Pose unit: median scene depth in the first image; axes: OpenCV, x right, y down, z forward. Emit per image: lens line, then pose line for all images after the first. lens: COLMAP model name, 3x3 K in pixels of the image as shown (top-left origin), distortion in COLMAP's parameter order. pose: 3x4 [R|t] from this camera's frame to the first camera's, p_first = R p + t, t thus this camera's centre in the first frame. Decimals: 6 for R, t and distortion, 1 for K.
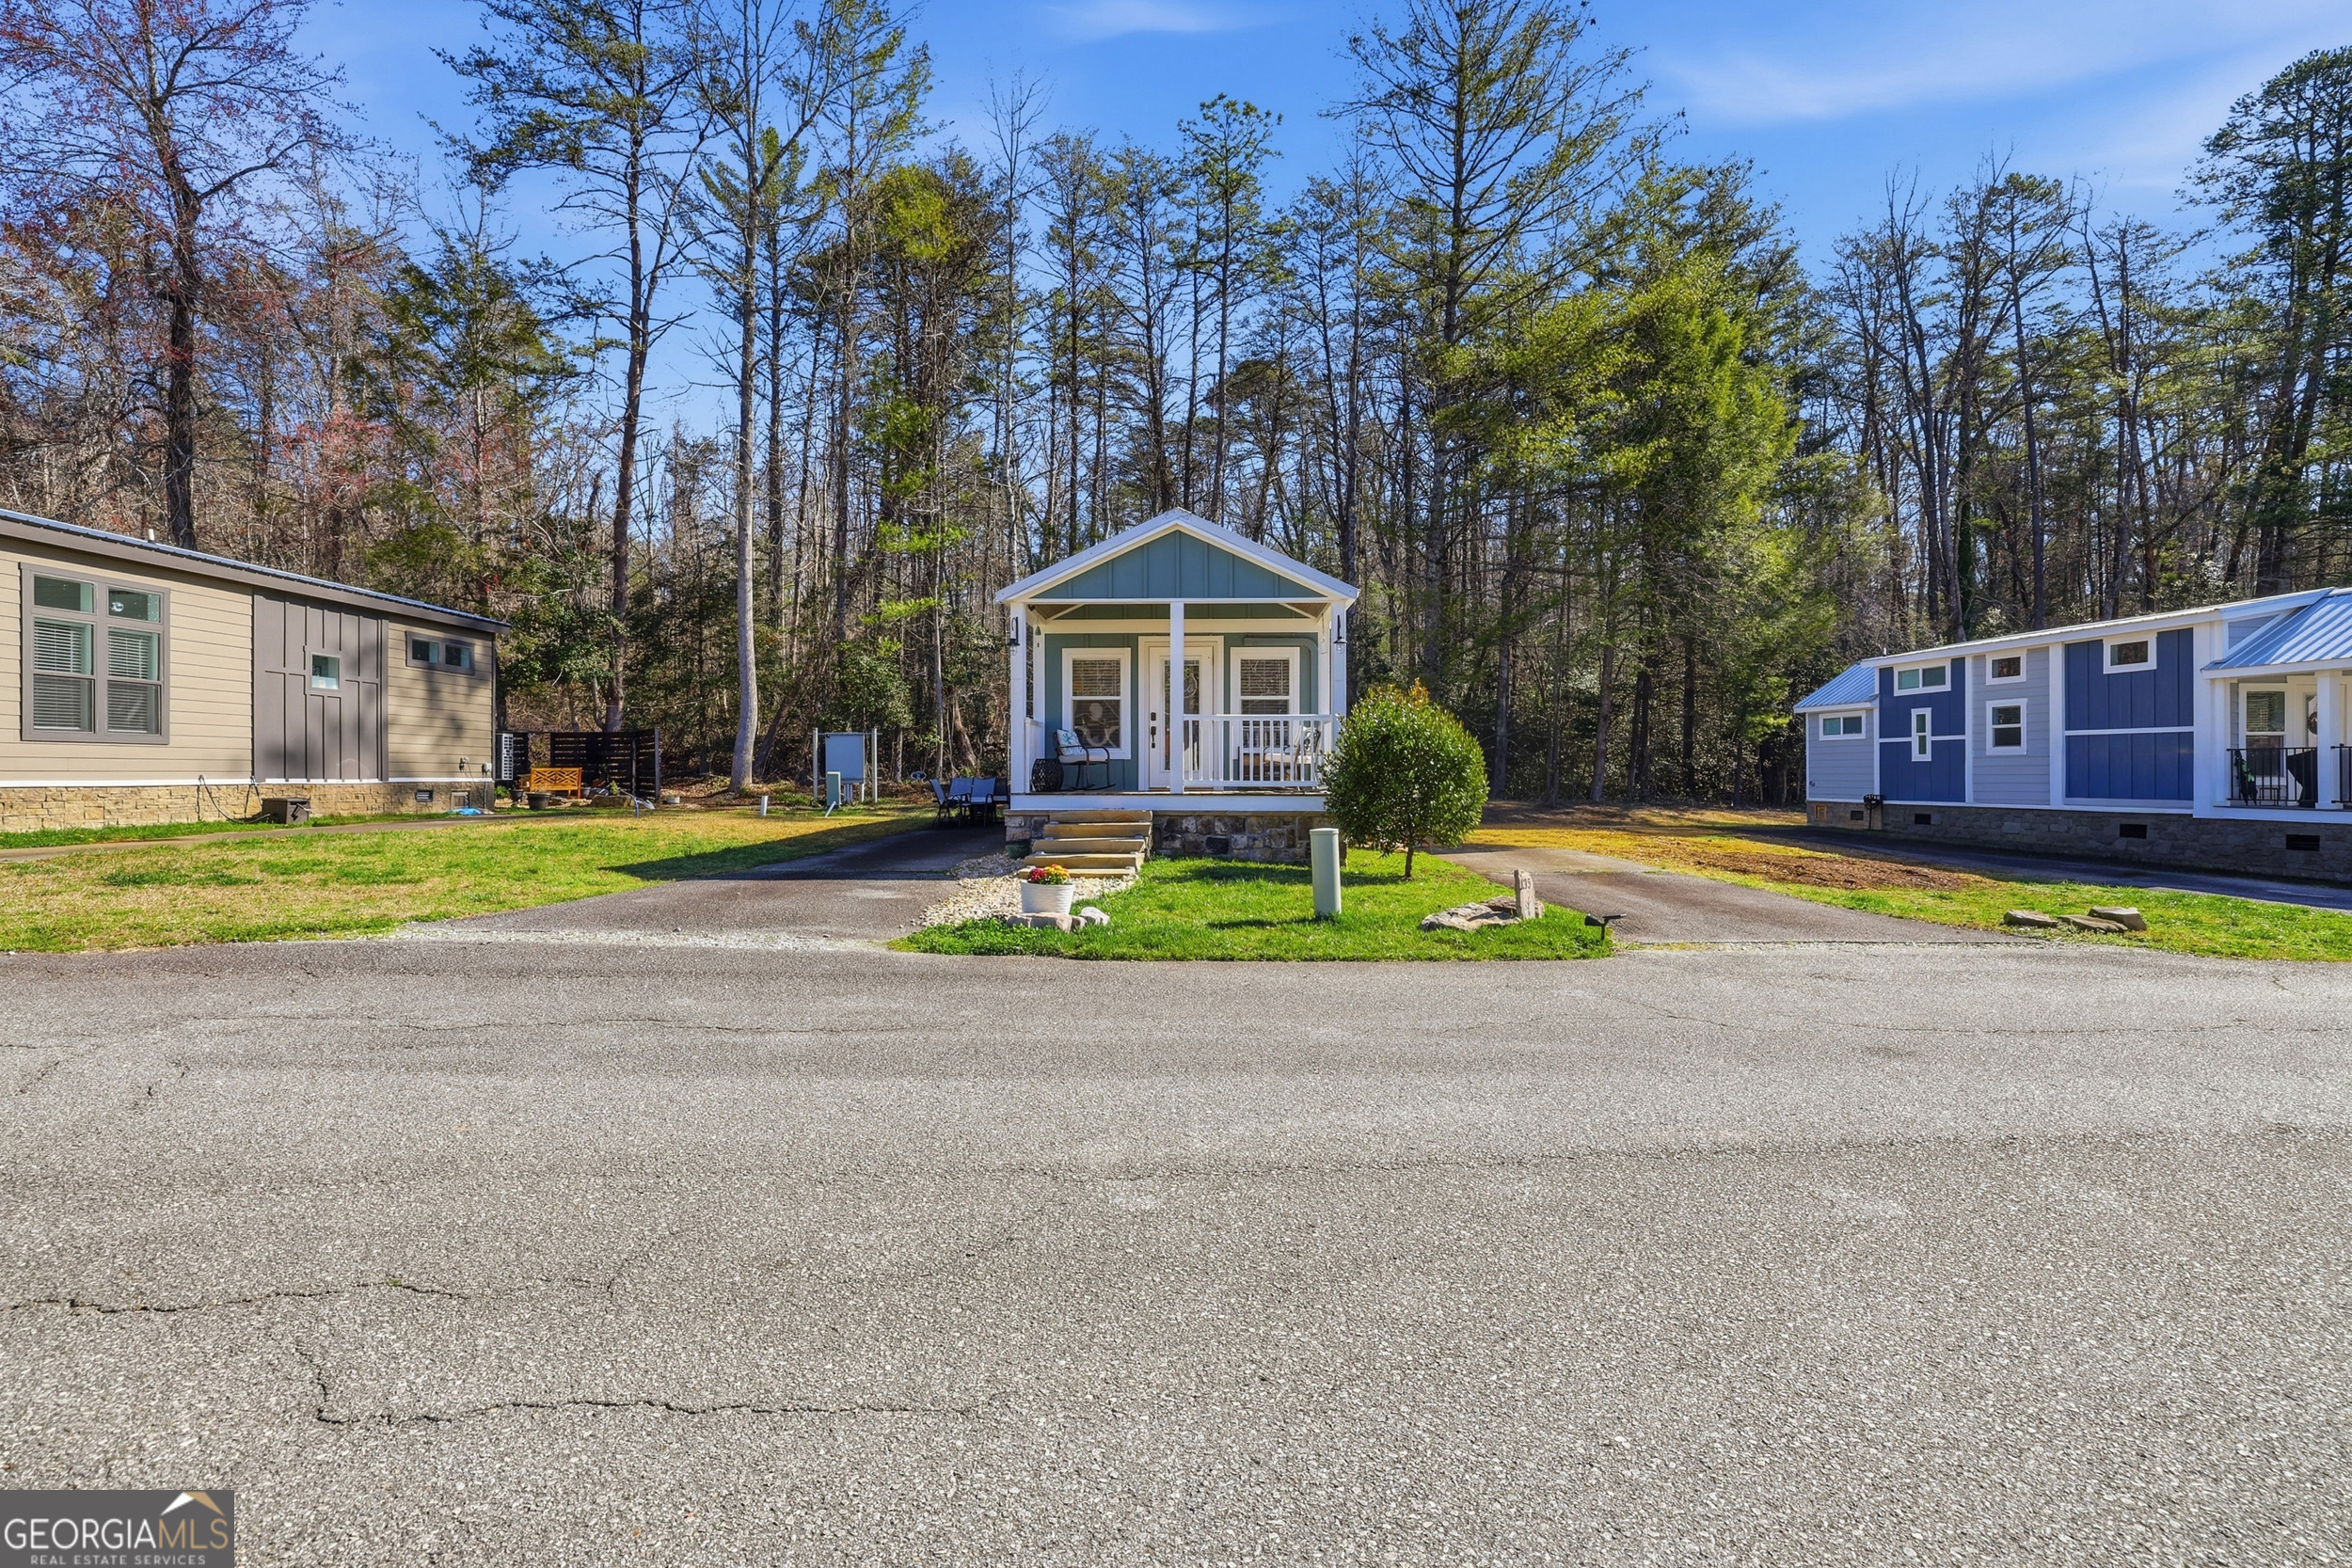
lens RADIAL K [[1027.4, 0, 1145.3], [0, 1027.4, 780.9], [0, 0, 1]] dist [-0.039862, 0.012633]
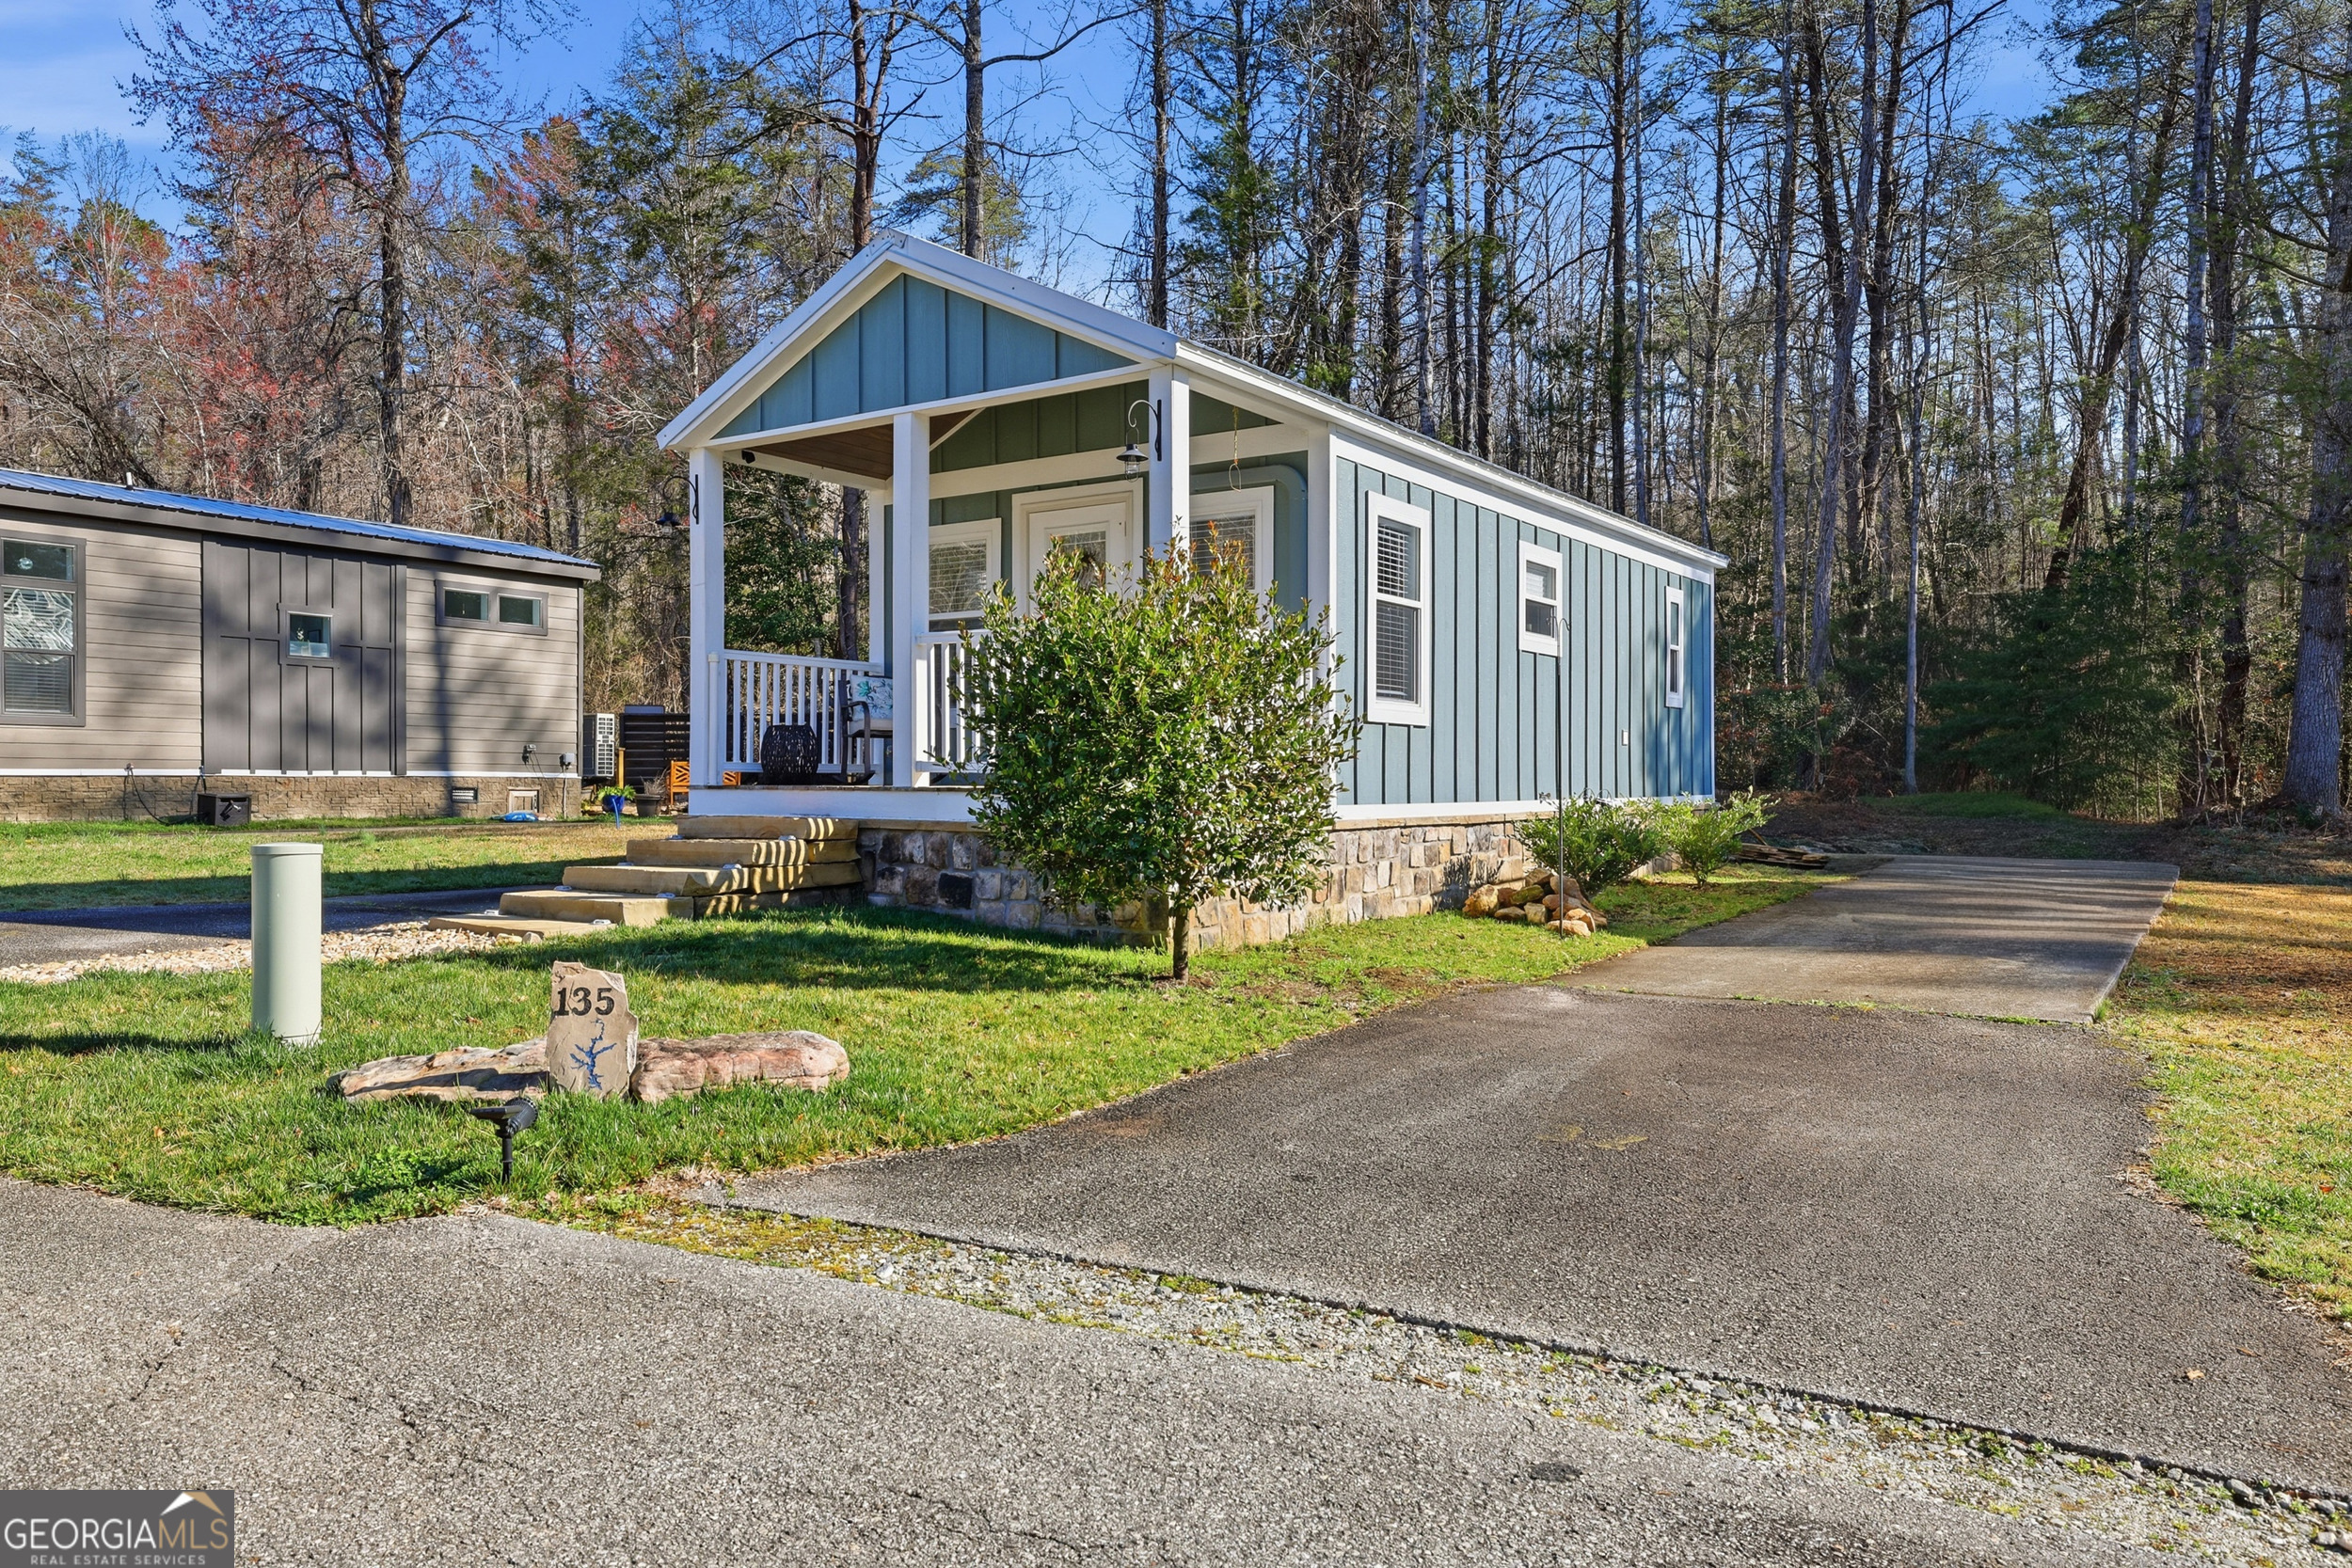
lens RADIAL K [[1595.2, 0, 1178.0], [0, 1595.2, 785.5], [0, 0, 1]] dist [0.006127, 0.001953]
pose [[0.847694, 0.003927, -0.530471, 0.471736], [-0.007342, 0.999964, -0.004330, 0.011386], [0.530435, 0.007565, 0.847692, 0.324933]]
